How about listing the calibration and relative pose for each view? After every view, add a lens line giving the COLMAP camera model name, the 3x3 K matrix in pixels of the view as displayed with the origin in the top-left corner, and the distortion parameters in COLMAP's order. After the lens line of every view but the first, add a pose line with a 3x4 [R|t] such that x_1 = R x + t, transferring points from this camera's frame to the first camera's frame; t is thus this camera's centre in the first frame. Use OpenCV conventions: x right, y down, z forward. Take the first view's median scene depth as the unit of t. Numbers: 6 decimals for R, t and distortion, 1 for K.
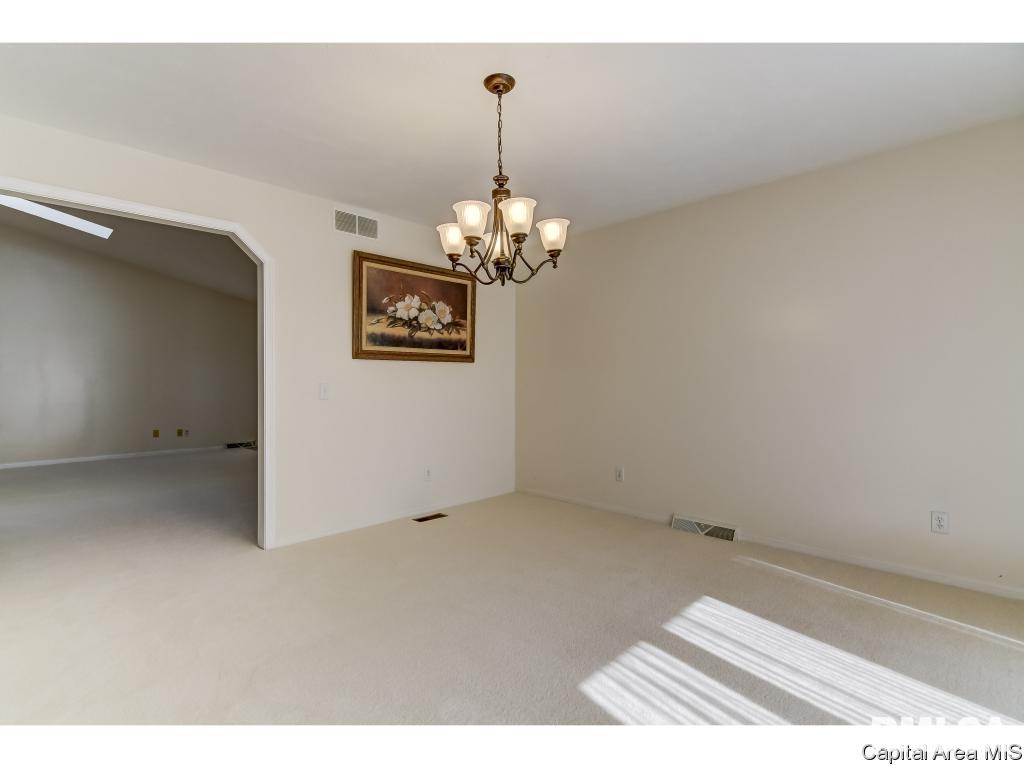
lens RADIAL K [[489.7, 0, 504.0], [0, 489.7, 383.3], [0, 0, 1]] dist [0.013915, 0.000308]
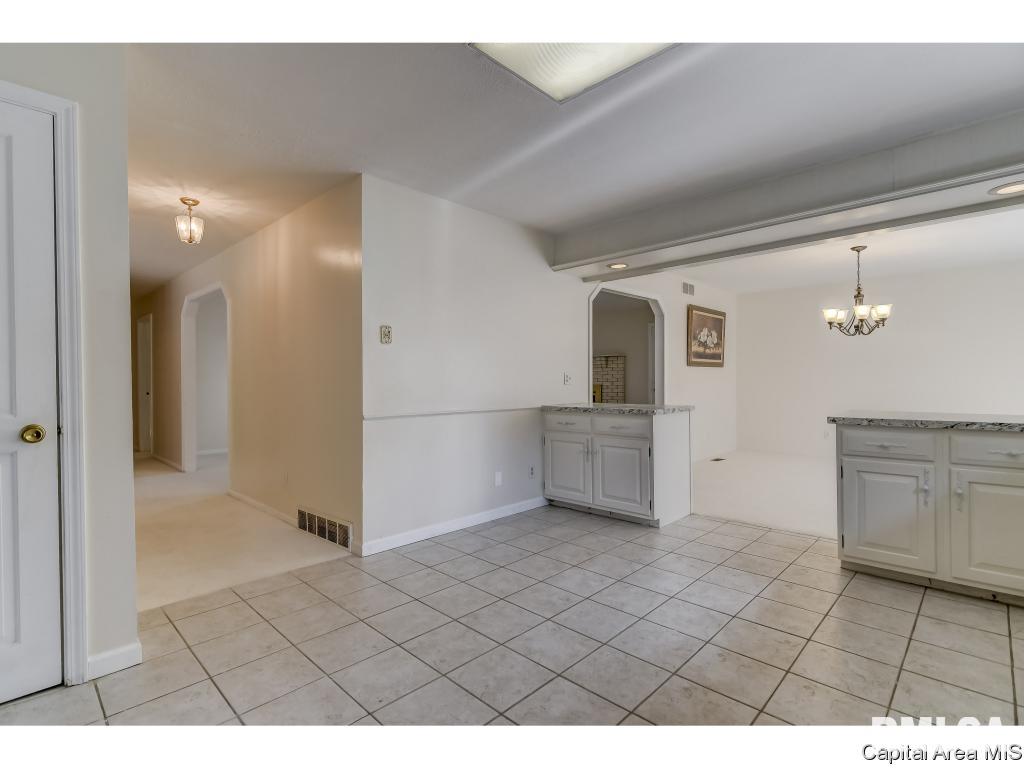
lens RADIAL K [[489.7, 0, 512.9], [0, 489.7, 385.6], [0, 0, 1]] dist [0.013915, 0.000308]
pose [[0.999996, -0.000818, 0.002865, -0.863934], [0.000808, 0.999994, 0.003463, 0.012220], [-0.002868, -0.003460, 0.999990, -0.689609]]
